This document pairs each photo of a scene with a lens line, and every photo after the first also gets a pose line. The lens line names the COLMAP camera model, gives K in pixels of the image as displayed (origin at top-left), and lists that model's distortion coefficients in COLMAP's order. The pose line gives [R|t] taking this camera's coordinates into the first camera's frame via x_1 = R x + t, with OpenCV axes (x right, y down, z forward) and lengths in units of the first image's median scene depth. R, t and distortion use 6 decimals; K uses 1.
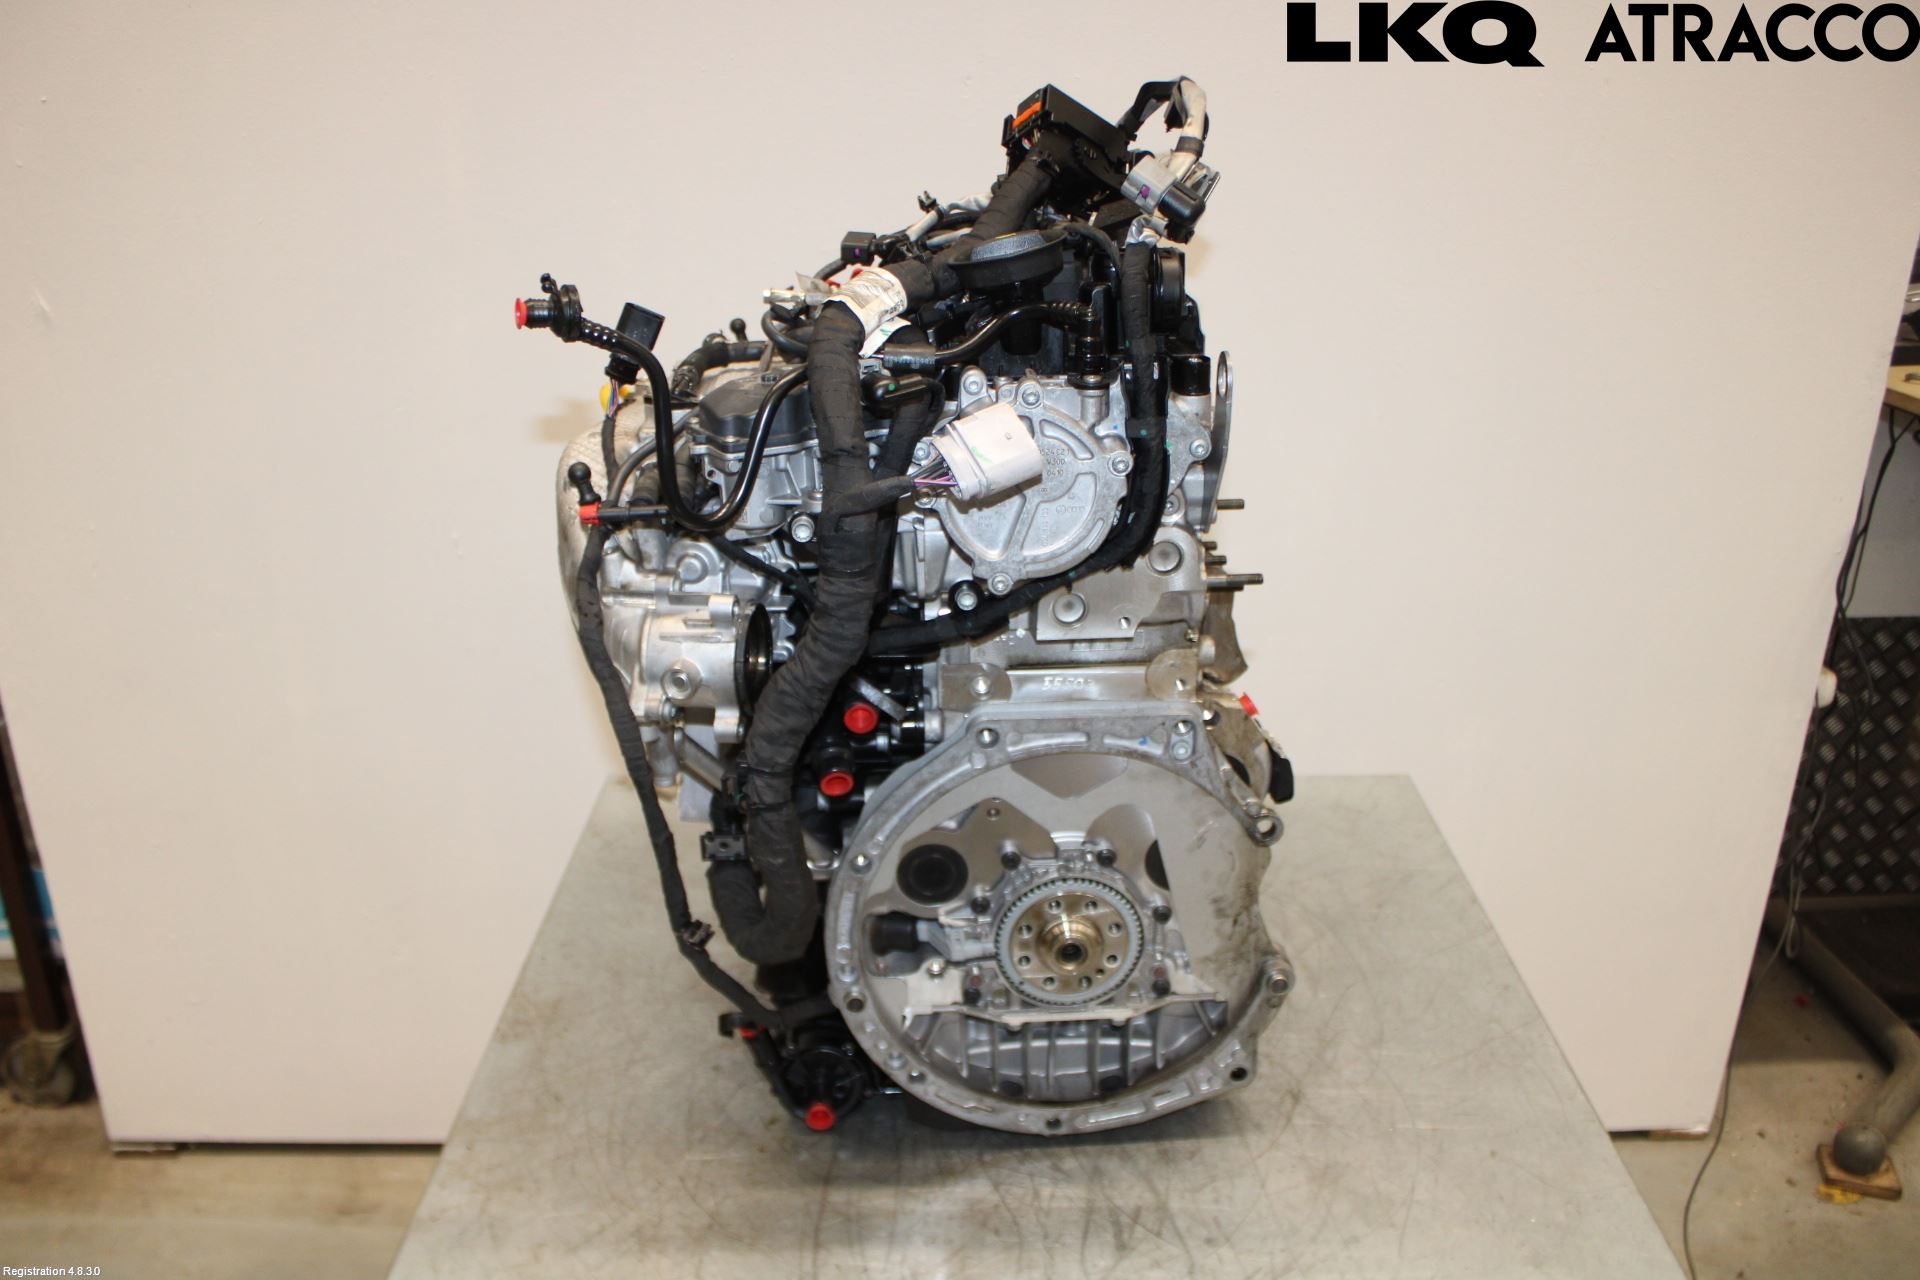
lens RADIAL K [[1608.3, 0, 960.0], [0, 1608.3, 640.0], [0, 0, 1]] dist [-0.003509, -0.002671]
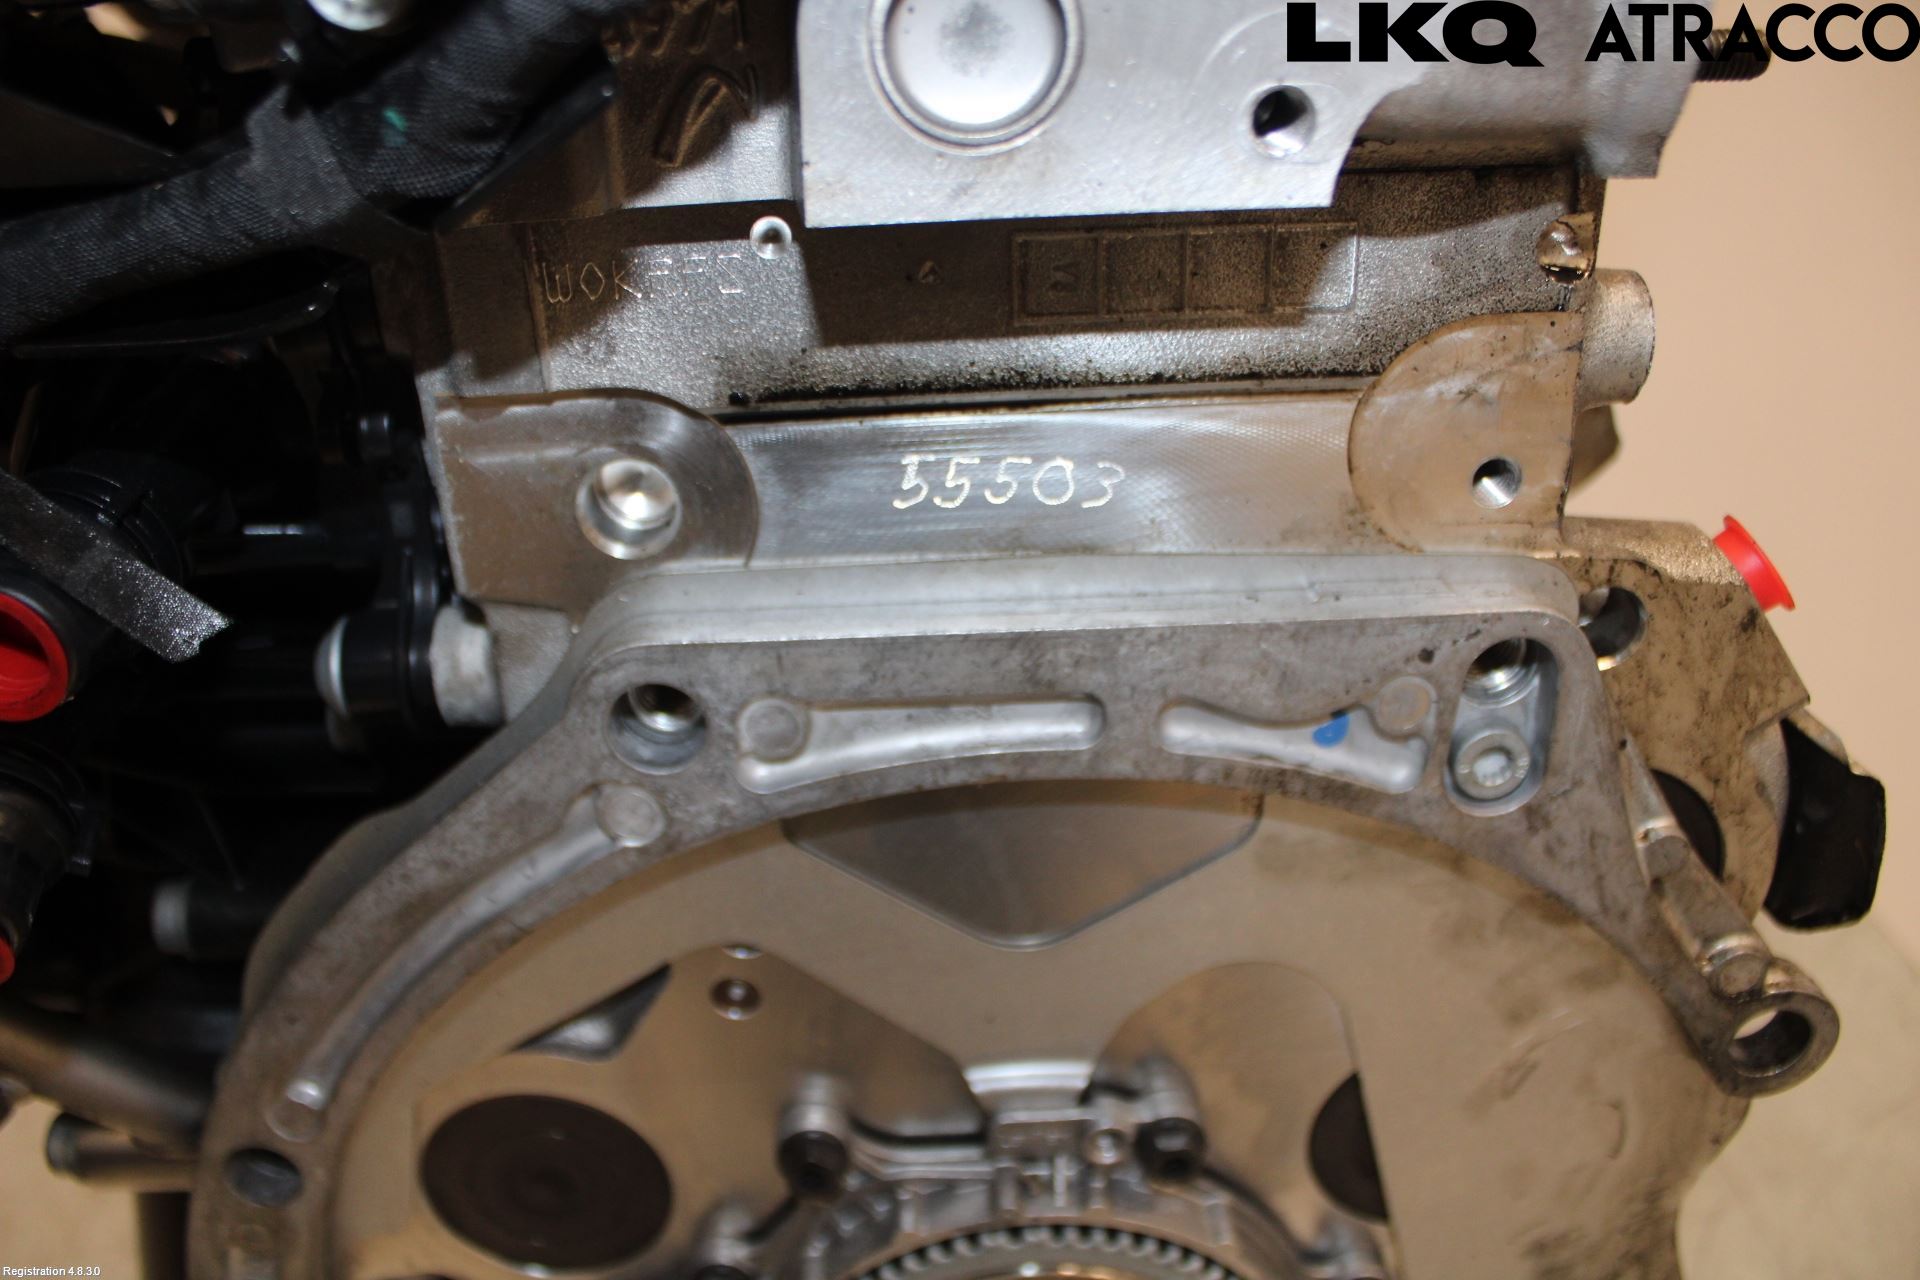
lens RADIAL K [[1608.3, 0, 960.0], [0, 1608.3, 640.0], [0, 0, 1]] dist [-0.003509, -0.002671]
pose [[0.999864, -0.012185, -0.011107, 0.061609], [0.012973, 0.997182, 0.073889, 0.031669], [0.010175, -0.074023, 0.997205, 0.757359]]
